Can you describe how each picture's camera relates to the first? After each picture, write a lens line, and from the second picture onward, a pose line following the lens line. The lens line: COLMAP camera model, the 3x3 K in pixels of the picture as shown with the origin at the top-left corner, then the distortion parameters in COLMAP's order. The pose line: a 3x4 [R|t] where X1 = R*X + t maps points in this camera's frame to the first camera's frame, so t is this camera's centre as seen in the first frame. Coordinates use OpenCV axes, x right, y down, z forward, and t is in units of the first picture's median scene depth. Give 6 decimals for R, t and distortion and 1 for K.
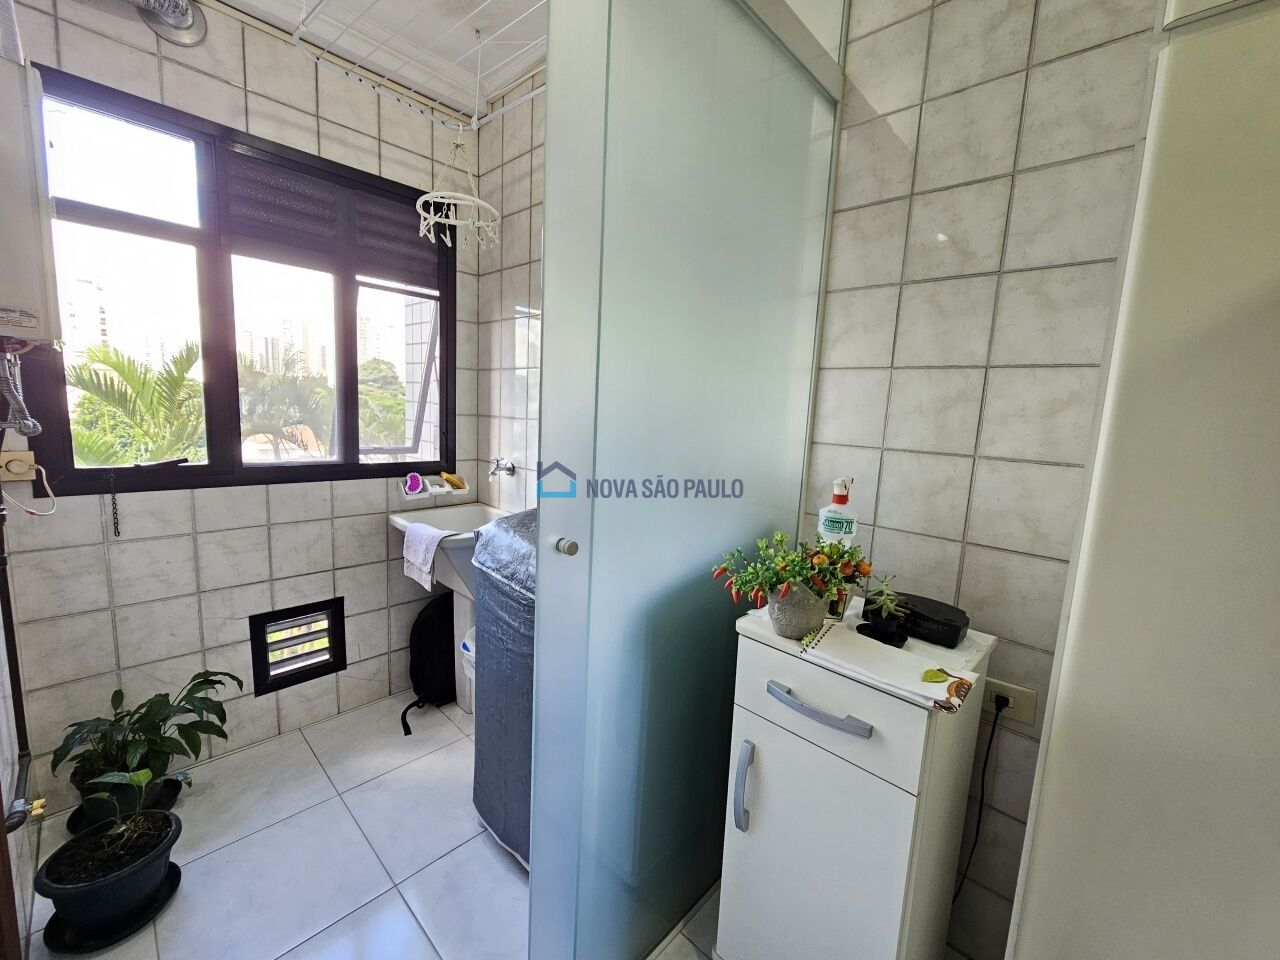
lens RADIAL K [[524.8, 0, 642.5], [0, 524.8, 478.3], [0, 0, 1]] dist [-0.006599, 0.001829]
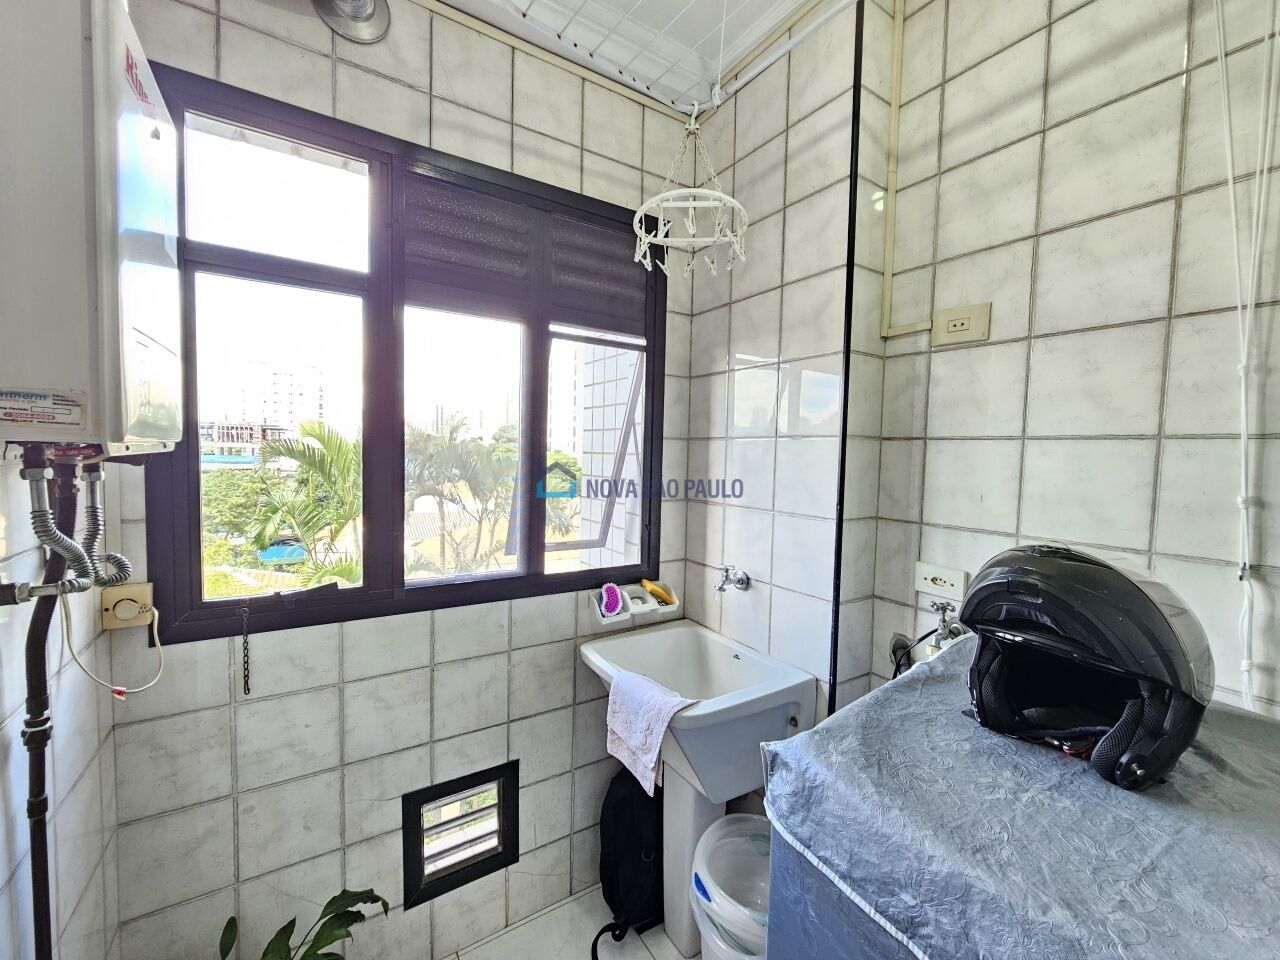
lens RADIAL K [[524.8, 0, 643.6], [0, 524.8, 477.9], [0, 0, 1]] dist [-0.006599, 0.001829]
pose [[0.970949, -0.016237, -0.238736, -0.251434], [-0.006778, 0.995429, -0.095266, -0.102048], [0.239192, 0.094116, 0.966400, 0.343190]]
